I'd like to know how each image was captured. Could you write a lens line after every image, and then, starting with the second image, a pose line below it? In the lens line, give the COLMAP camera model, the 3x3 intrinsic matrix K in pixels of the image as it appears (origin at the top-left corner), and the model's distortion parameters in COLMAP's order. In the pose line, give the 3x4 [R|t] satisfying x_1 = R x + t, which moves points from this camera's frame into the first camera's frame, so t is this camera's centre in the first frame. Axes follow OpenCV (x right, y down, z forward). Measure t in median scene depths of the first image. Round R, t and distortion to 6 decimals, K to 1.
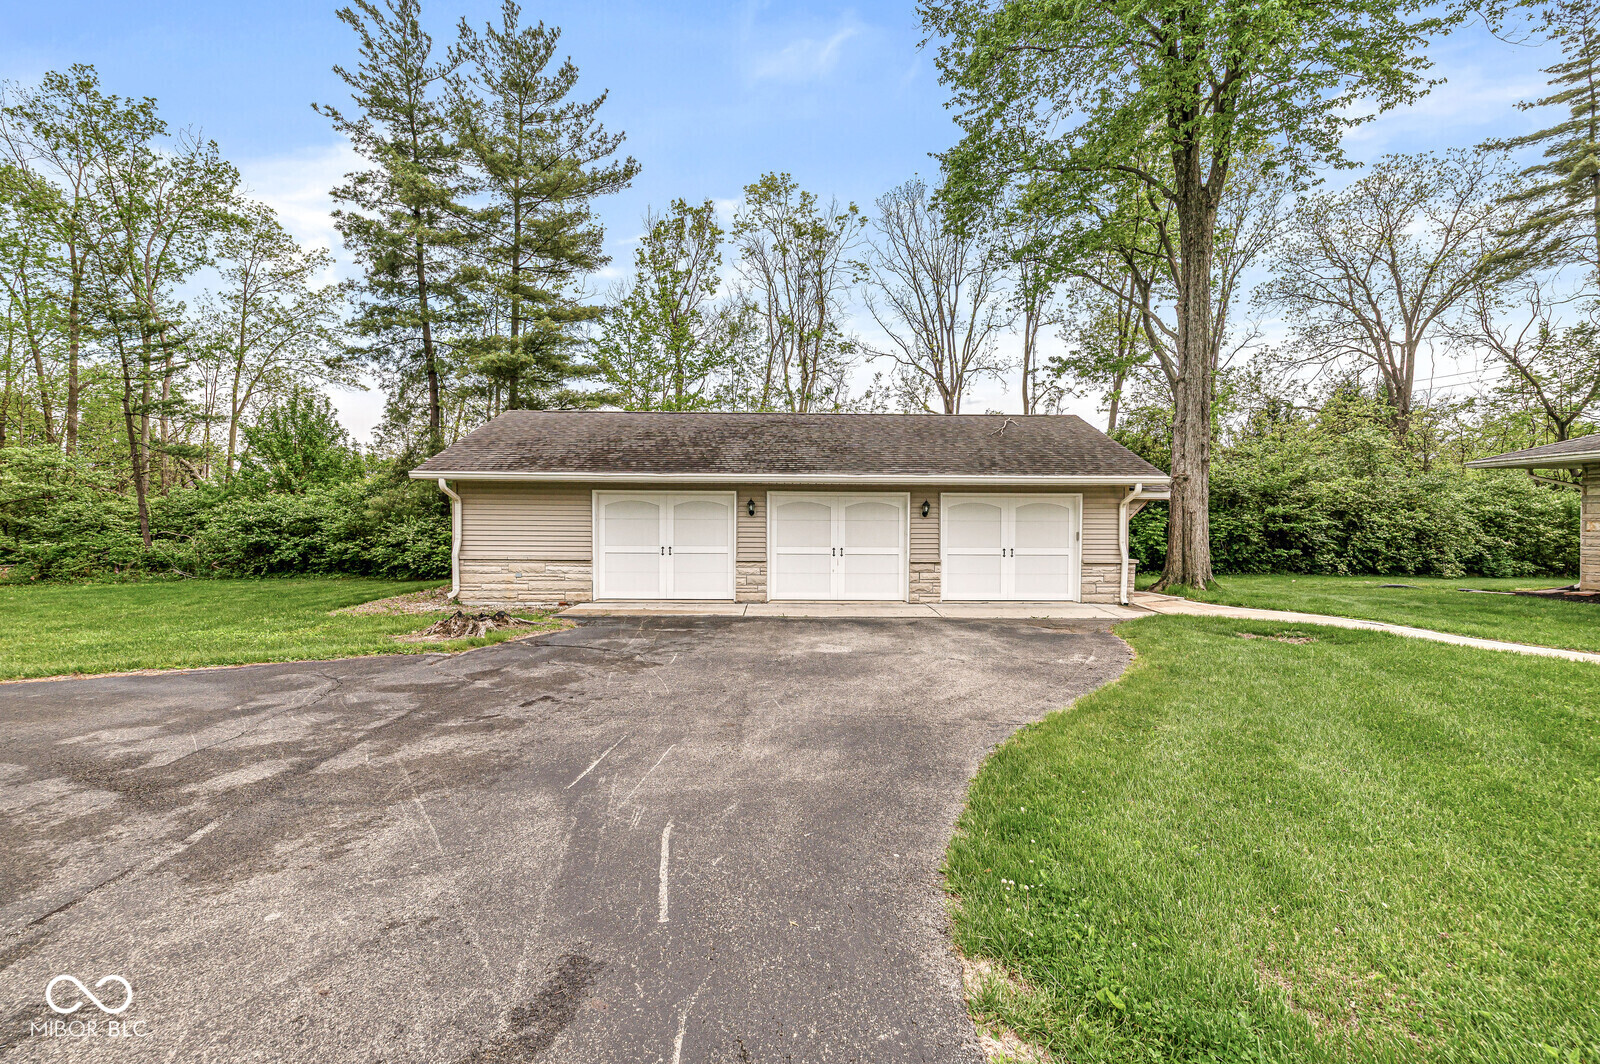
lens RADIAL K [[686.8, 0, 800.0], [0, 686.8, 532.0], [0, 0, 1]] dist [-0.000611, 0.000260]
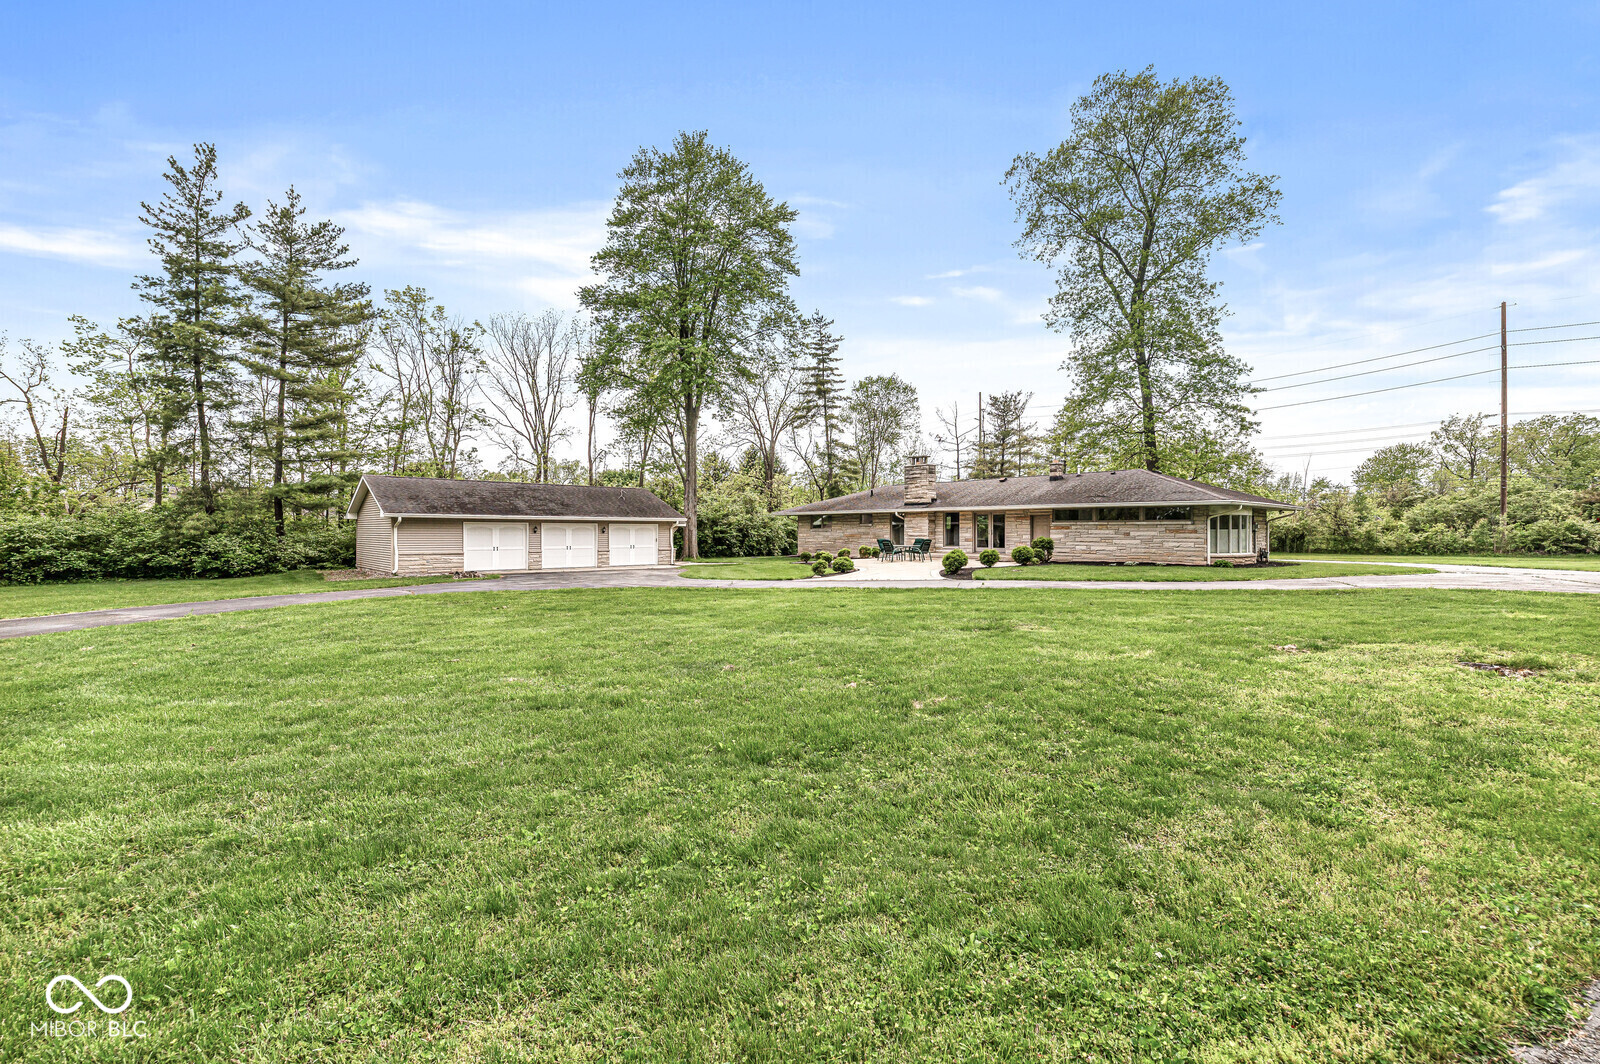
lens RADIAL K [[683.4, 0, 800.0], [0, 683.4, 532.0], [0, 0, 1]] dist [-0.001467, 0.000189]
pose [[0.745107, -0.004229, 0.666931, -0.596700], [0.014906, 0.999836, -0.010313, 0.006221], [-0.666778, 0.017625, 0.745048, -0.845823]]
